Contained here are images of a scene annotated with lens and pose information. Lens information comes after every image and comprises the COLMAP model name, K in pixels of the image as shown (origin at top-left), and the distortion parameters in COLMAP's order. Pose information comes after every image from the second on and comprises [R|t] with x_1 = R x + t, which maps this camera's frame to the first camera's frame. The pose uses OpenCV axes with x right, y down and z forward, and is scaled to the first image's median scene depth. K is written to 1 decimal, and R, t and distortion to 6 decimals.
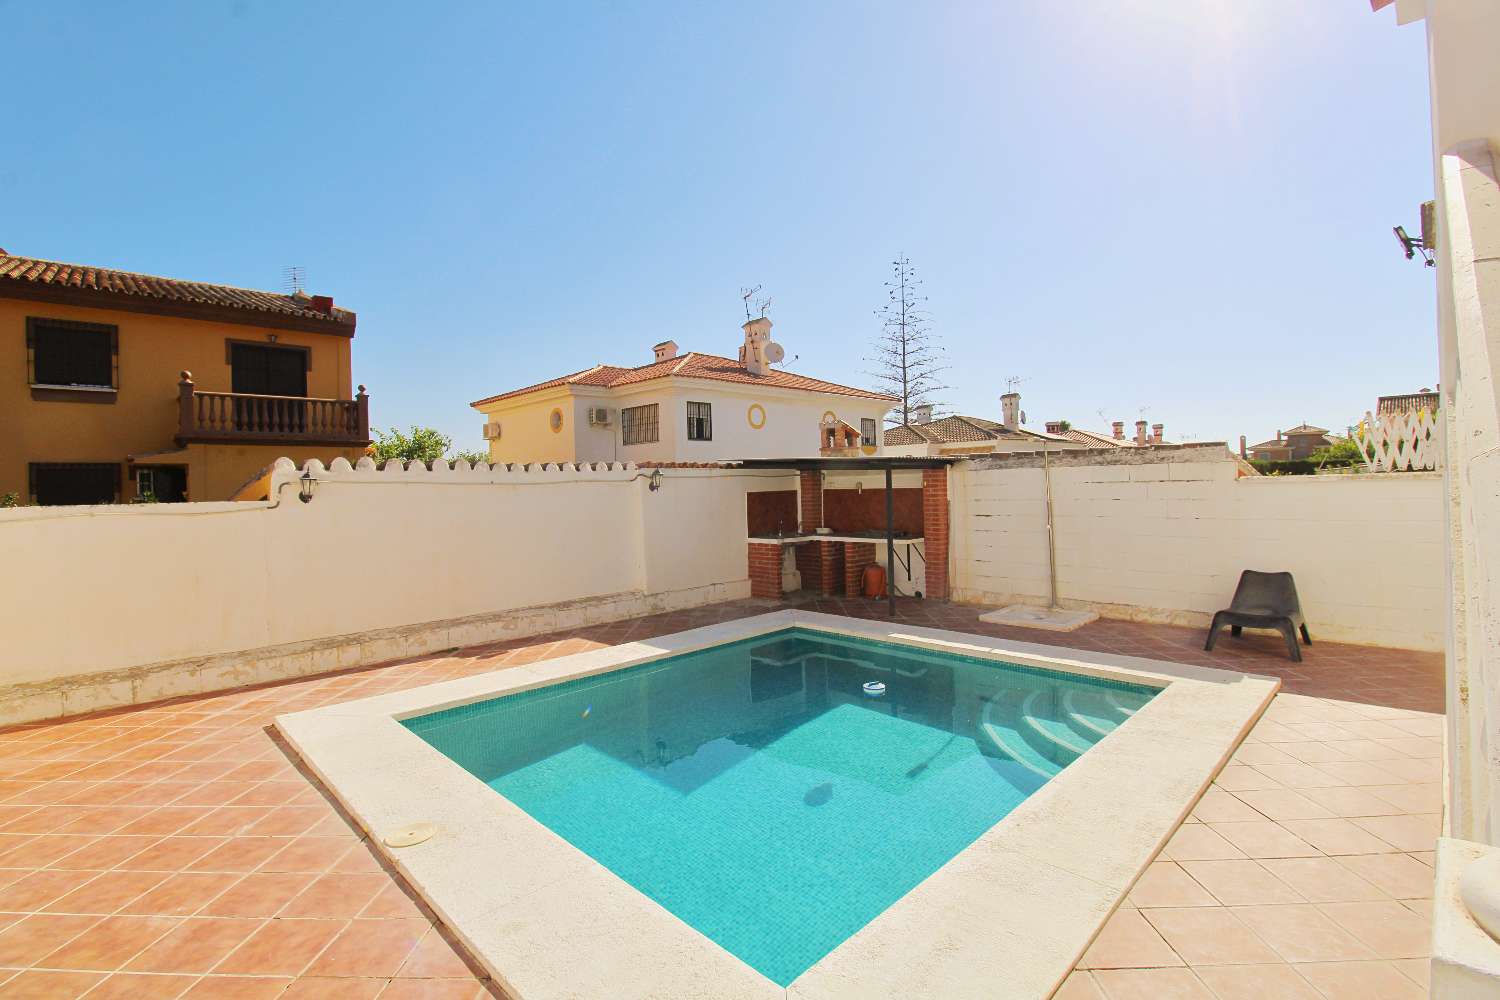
lens RADIAL K [[695.2, 0, 750.0], [0, 695.2, 500.0], [0, 0, 1]] dist [-0.002516, -0.011344]
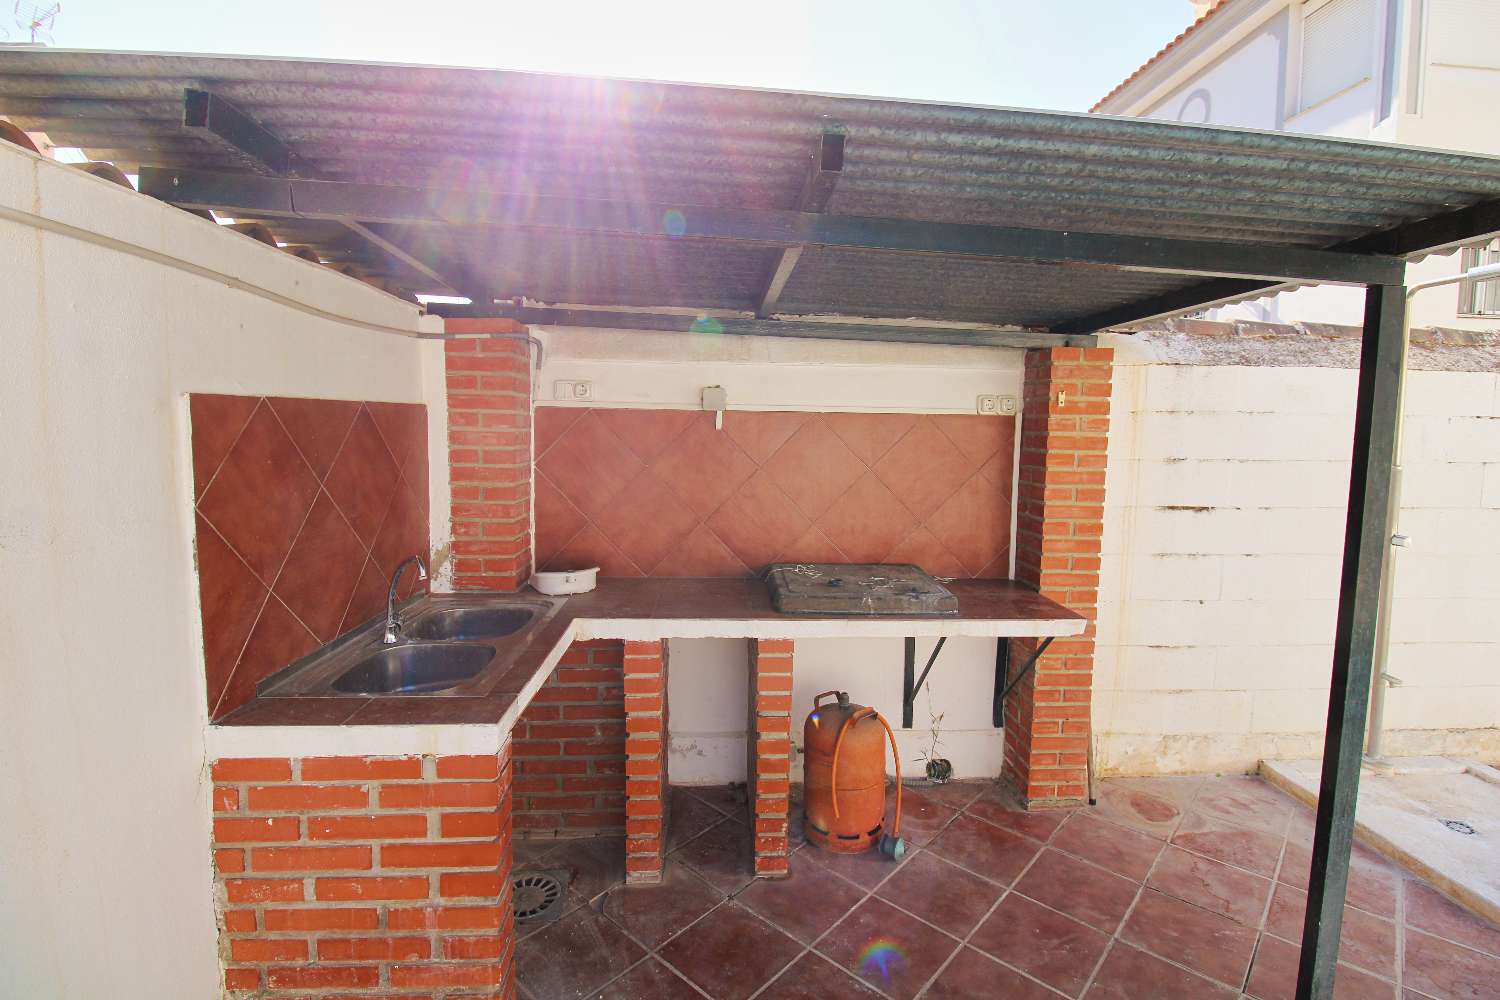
lens RADIAL K [[698.1, 0, 750.8], [0, 698.1, 489.7], [0, 0, 1]] dist [0.003499, -0.014645]
pose [[0.658368, -0.035242, 0.751871, -0.053289], [-0.015218, 0.998076, 0.060107, -0.003459], [-0.752543, -0.051014, 0.656565, 1.308715]]
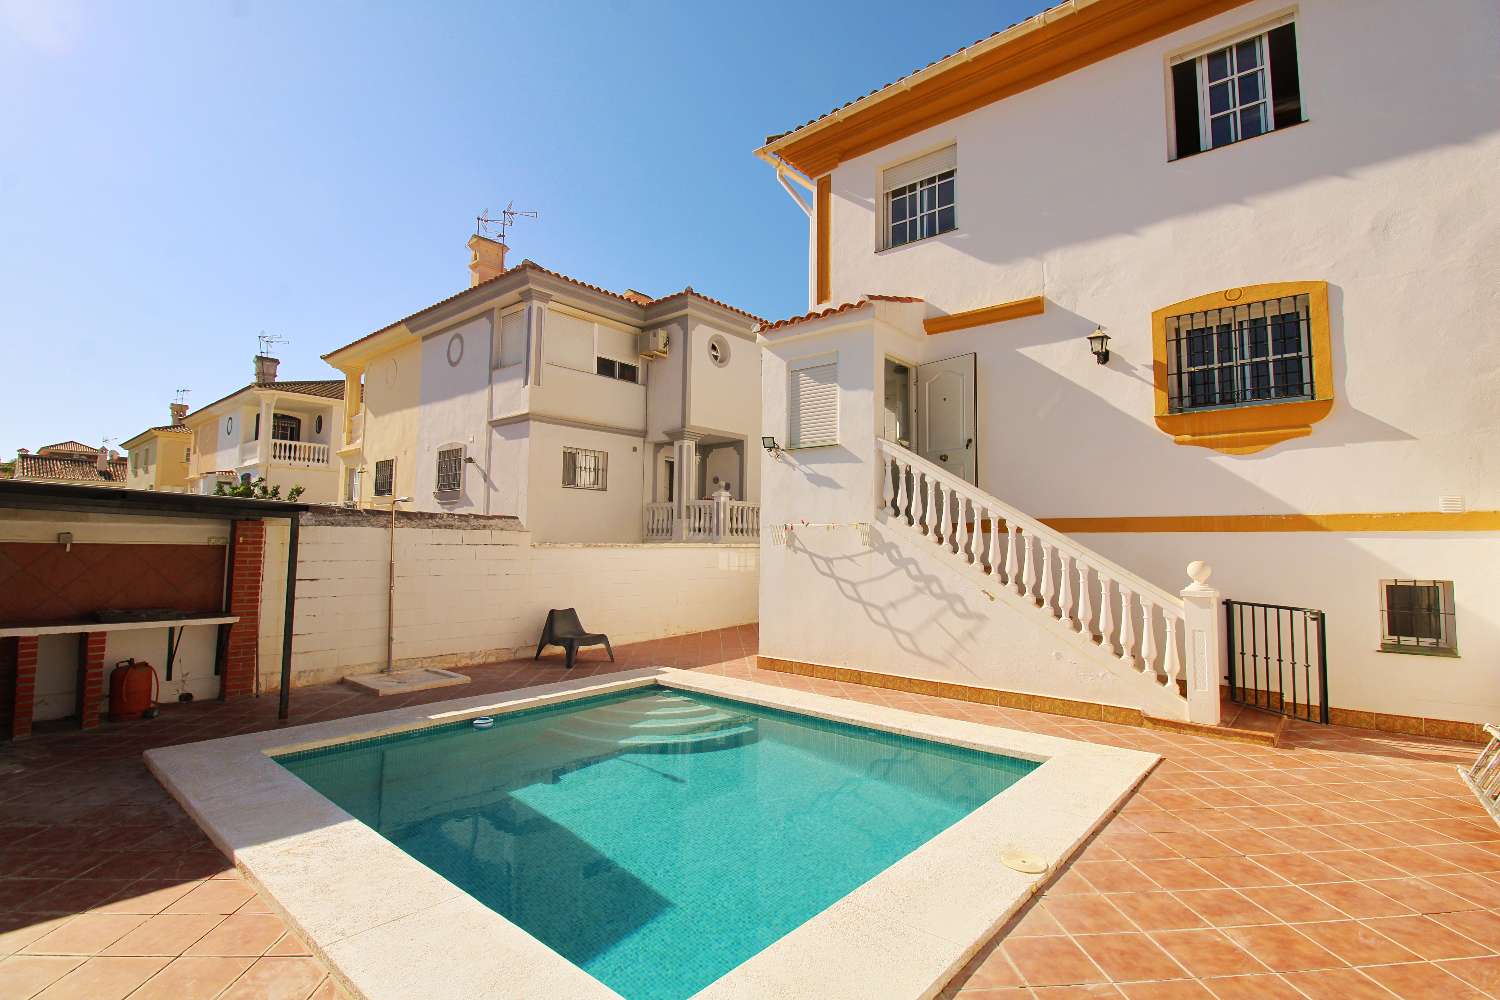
lens RADIAL K [[698.1, 0, 750.8], [0, 698.1, 489.7], [0, 0, 1]] dist [0.003499, -0.014645]
pose [[-0.086205, 0.099248, 0.991322, -0.781287], [0.008091, 0.995063, -0.098919, 0.002686], [-0.996245, -0.000507, -0.086582, 0.745646]]
